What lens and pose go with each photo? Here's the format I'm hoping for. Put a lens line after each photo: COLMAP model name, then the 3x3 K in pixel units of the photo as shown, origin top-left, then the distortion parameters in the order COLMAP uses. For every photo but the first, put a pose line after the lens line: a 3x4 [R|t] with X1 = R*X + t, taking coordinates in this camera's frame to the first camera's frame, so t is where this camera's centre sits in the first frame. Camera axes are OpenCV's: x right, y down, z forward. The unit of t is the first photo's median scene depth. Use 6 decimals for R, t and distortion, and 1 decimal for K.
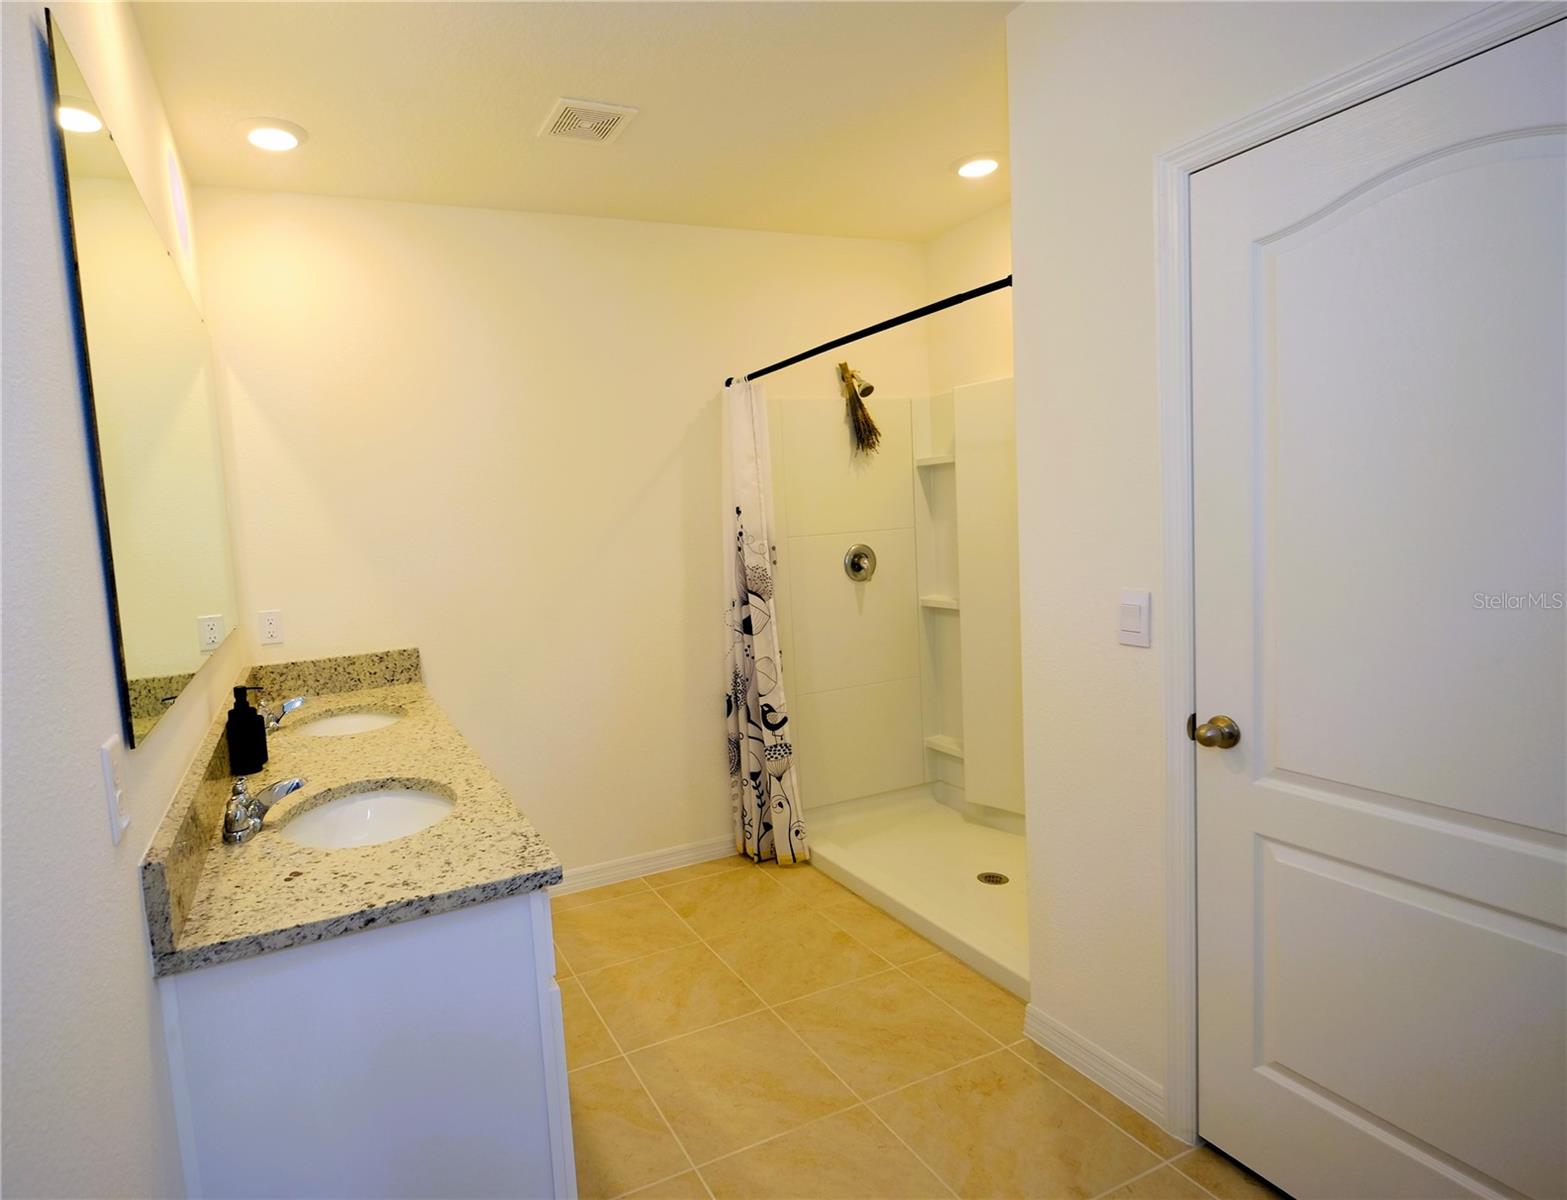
lens RADIAL K [[932.6, 0, 782.5], [0, 932.6, 604.4], [0, 0, 1]] dist [-0.001475, -0.000020]
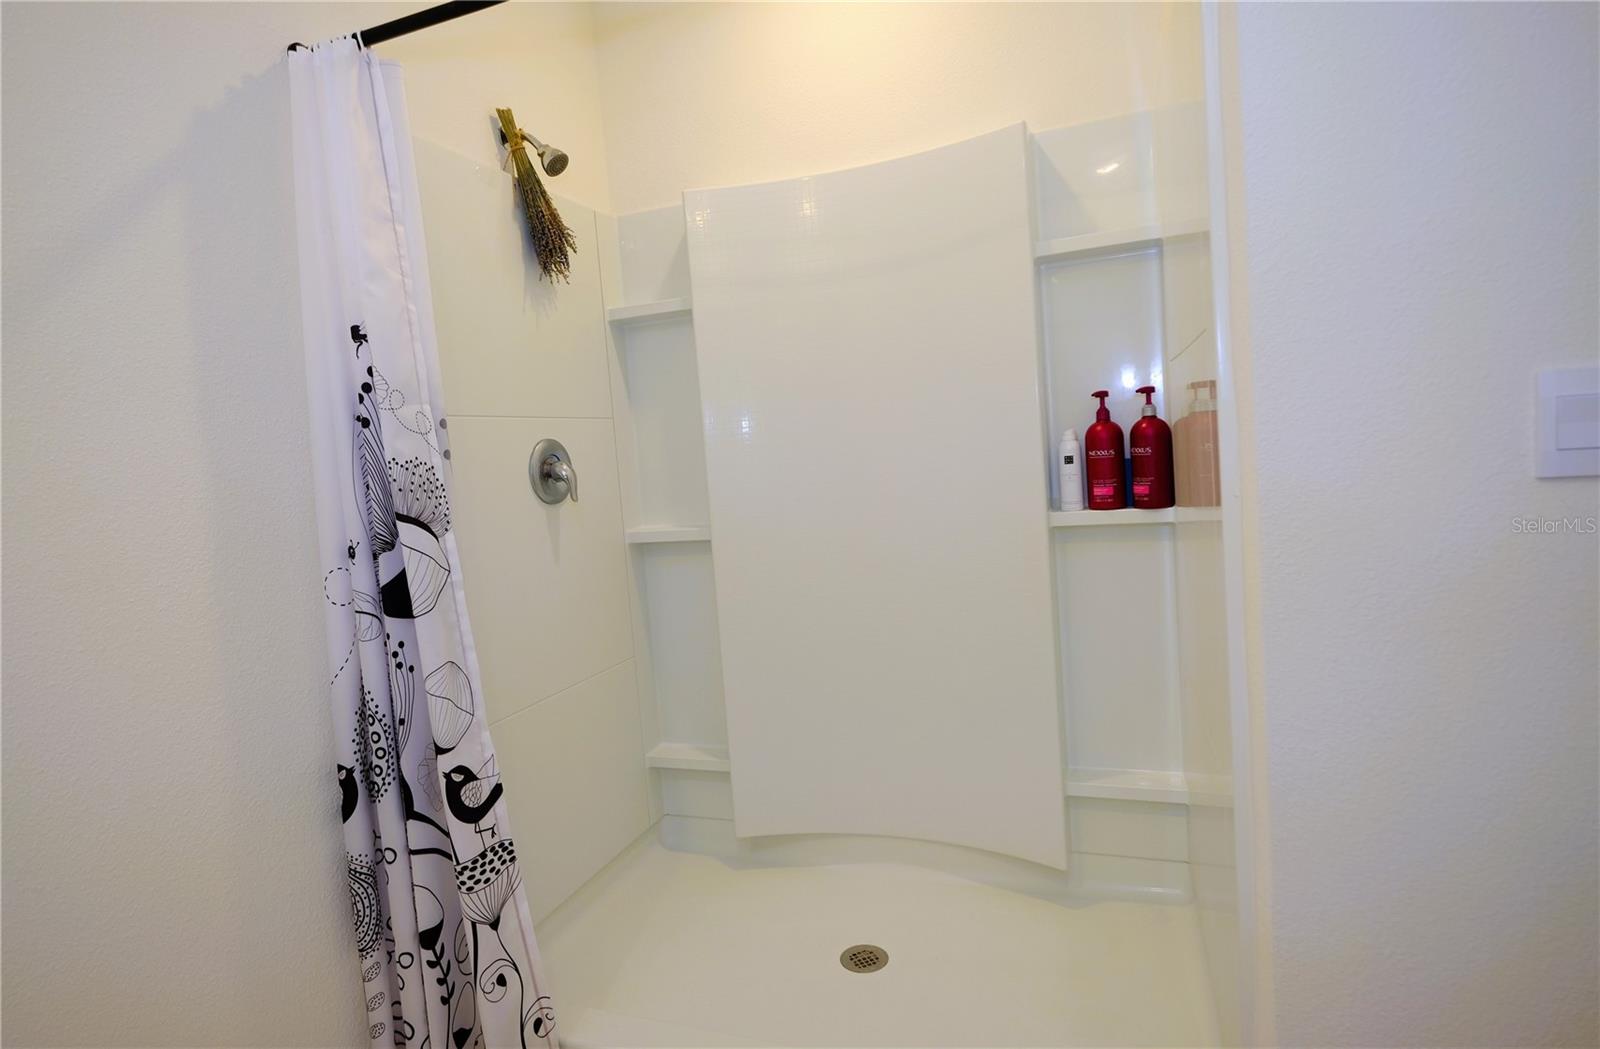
lens RADIAL K [[822.0, 0, 799.7], [0, 822.0, 512.9], [0, 0, 1]] dist [0.004643, 0.000199]
pose [[0.750946, -0.052171, 0.658299, -0.145997], [0.108862, 0.993016, -0.045485, 0.021248], [-0.651329, 0.105821, 0.751381, 0.575968]]
